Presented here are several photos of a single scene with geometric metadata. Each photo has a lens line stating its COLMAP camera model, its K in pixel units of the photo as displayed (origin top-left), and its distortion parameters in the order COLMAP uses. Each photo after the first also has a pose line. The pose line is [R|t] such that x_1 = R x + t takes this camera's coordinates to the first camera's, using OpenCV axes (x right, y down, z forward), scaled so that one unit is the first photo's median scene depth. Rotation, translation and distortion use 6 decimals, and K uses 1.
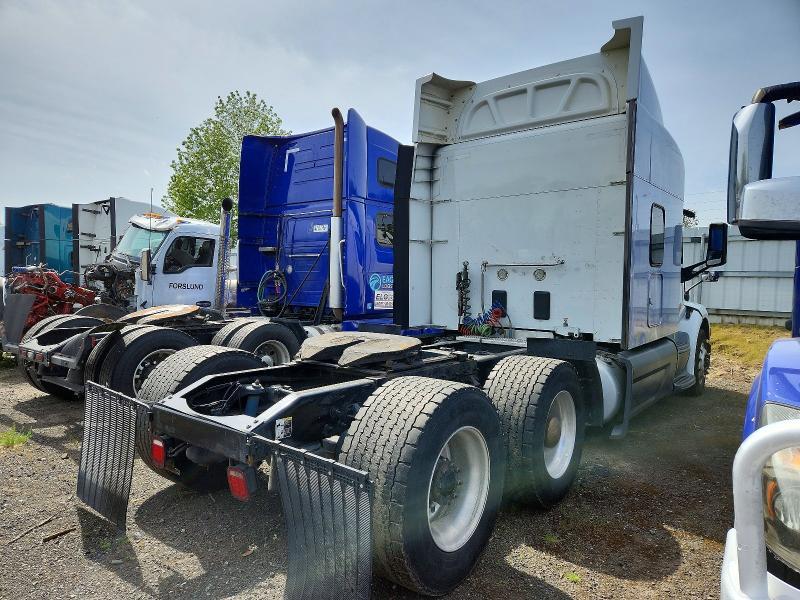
lens RADIAL K [[537.4, 0, 374.2], [0, 537.4, 303.9], [0, 0, 1]] dist [0.075418, -0.063997]
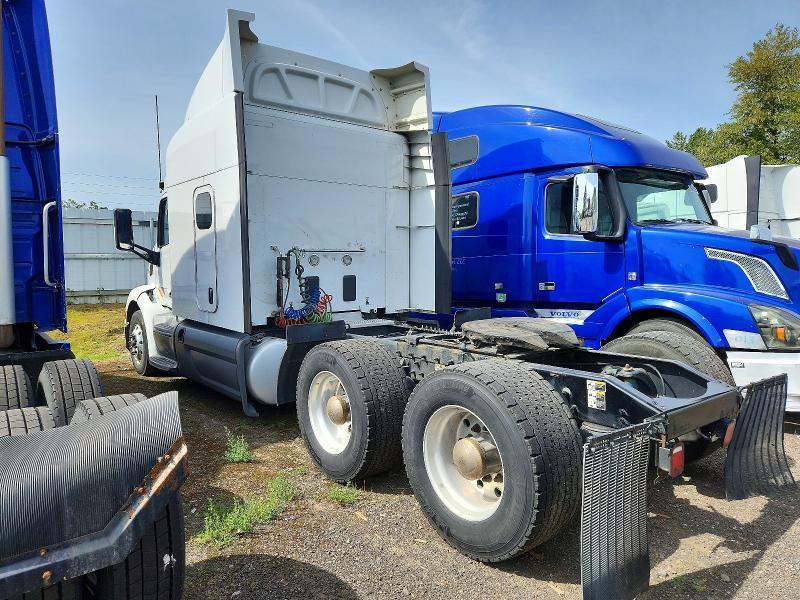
lens RADIAL K [[552.3, 0, 400.0], [0, 552.3, 300.0], [0, 0, 1]] dist [0.052154, 0.002175]
pose [[0.173710, -0.085454, 0.981082, -0.765473], [0.058062, 0.995384, 0.076419, -0.052900], [-0.983084, 0.043689, 0.177869, 0.703683]]
